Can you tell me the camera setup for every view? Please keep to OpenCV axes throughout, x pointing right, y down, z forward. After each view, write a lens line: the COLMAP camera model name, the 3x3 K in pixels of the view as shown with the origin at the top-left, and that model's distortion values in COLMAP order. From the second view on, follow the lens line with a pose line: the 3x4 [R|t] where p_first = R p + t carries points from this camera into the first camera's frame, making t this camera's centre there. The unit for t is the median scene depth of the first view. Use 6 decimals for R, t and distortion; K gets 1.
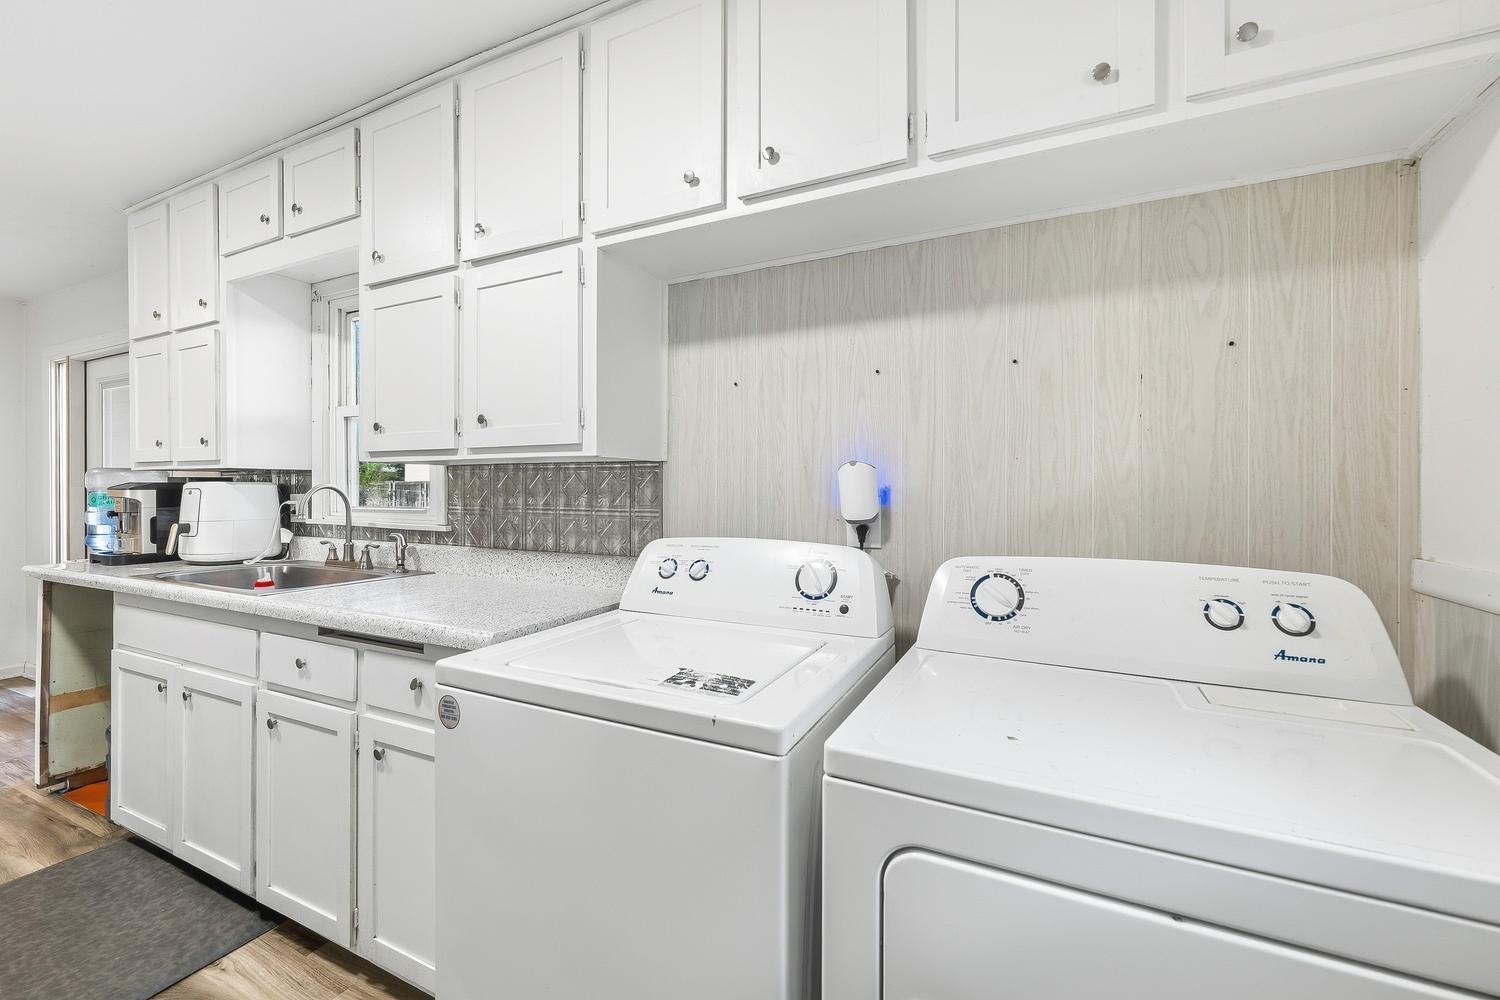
lens RADIAL K [[610.2, 0, 750.0], [0, 610.2, 500.0], [0, 0, 1]] dist [0.000802, 0.000320]
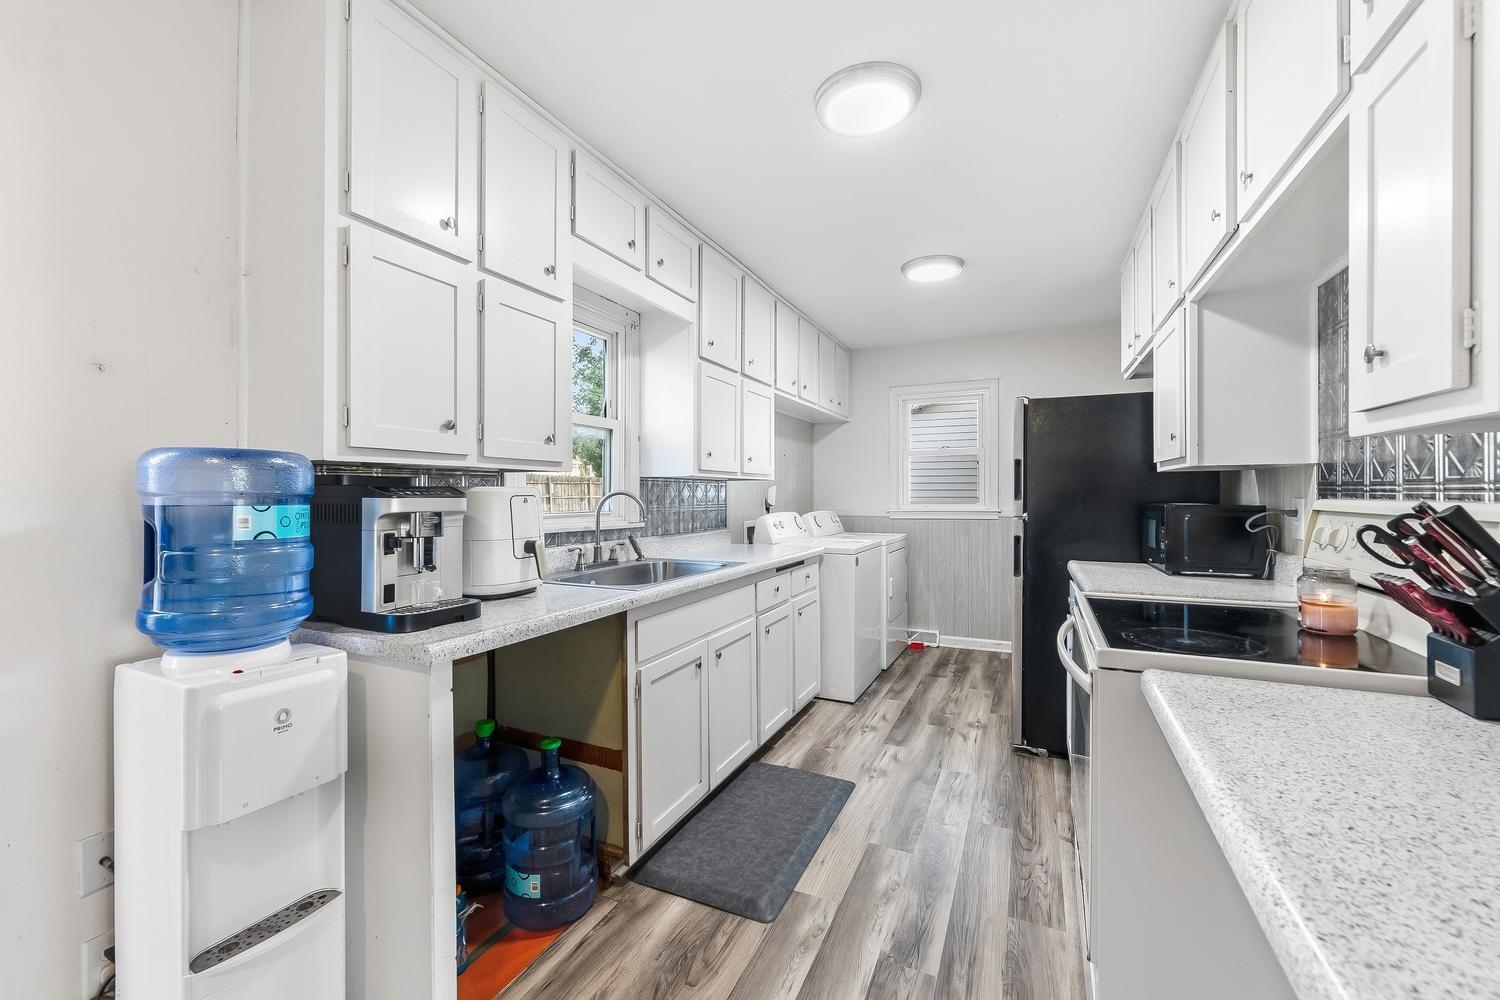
lens RADIAL K [[609.2, 0, 750.0], [0, 609.2, 500.0], [0, 0, 1]] dist [0.000018, 0.000012]
pose [[-0.014897, -0.016137, 0.999759, -1.864313], [0.017175, 0.999718, 0.016392, -0.025879], [-0.999742, 0.017415, -0.014615, 0.795520]]
